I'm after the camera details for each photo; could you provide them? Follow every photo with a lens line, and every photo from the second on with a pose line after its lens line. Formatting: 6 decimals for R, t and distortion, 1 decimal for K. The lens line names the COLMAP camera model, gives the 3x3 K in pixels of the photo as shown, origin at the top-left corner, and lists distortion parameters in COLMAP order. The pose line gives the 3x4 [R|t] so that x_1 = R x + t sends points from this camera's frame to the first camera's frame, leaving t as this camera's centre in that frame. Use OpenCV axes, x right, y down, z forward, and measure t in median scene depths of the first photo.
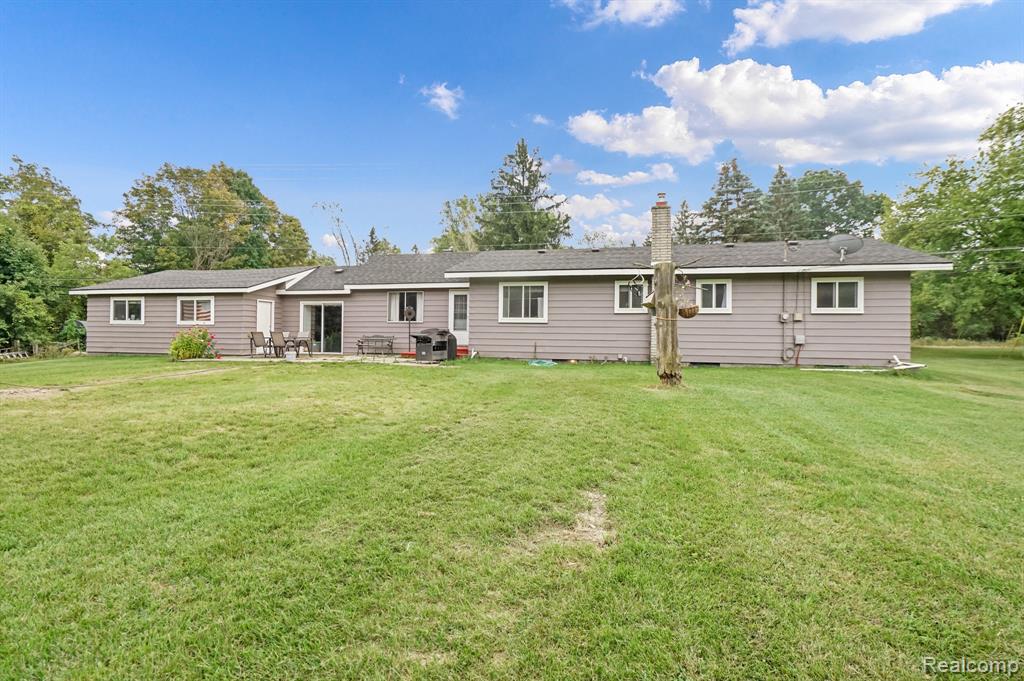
lens RADIAL K [[511.3, 0, 512.0], [0, 511.3, 340.5], [0, 0, 1]] dist [0.001701, 0.001175]
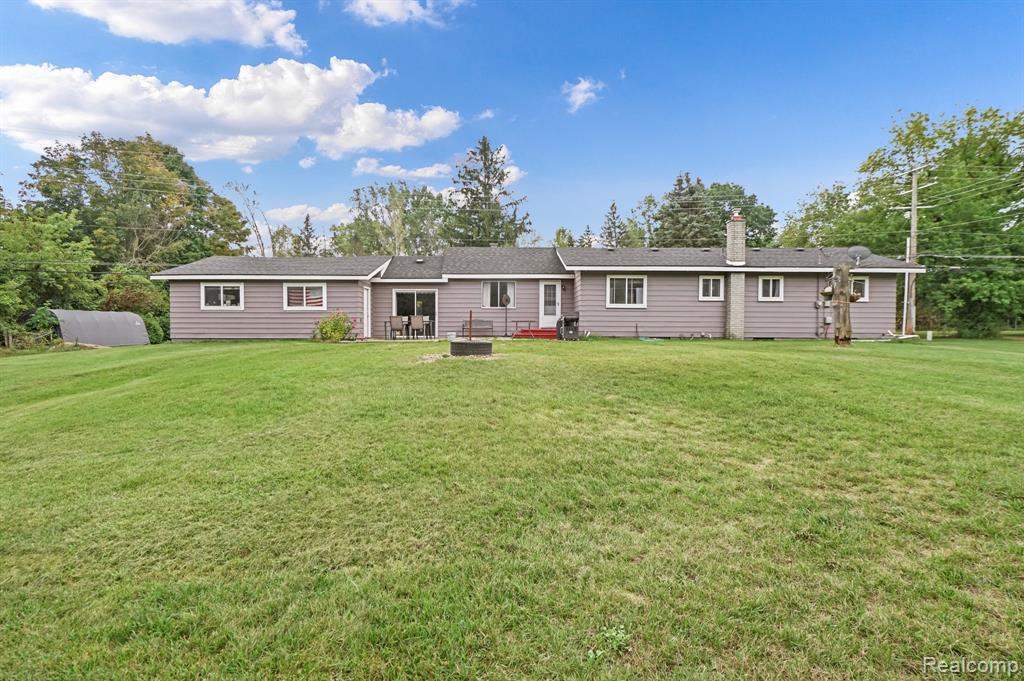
lens RADIAL K [[511.3, 0, 512.0], [0, 511.3, 340.5], [0, 0, 1]] dist [0.001701, 0.001175]
pose [[0.969593, -0.013414, 0.244357, -0.465929], [0.009423, 0.999803, 0.017495, 0.016240], [-0.244543, -0.014660, 0.969528, -0.109590]]
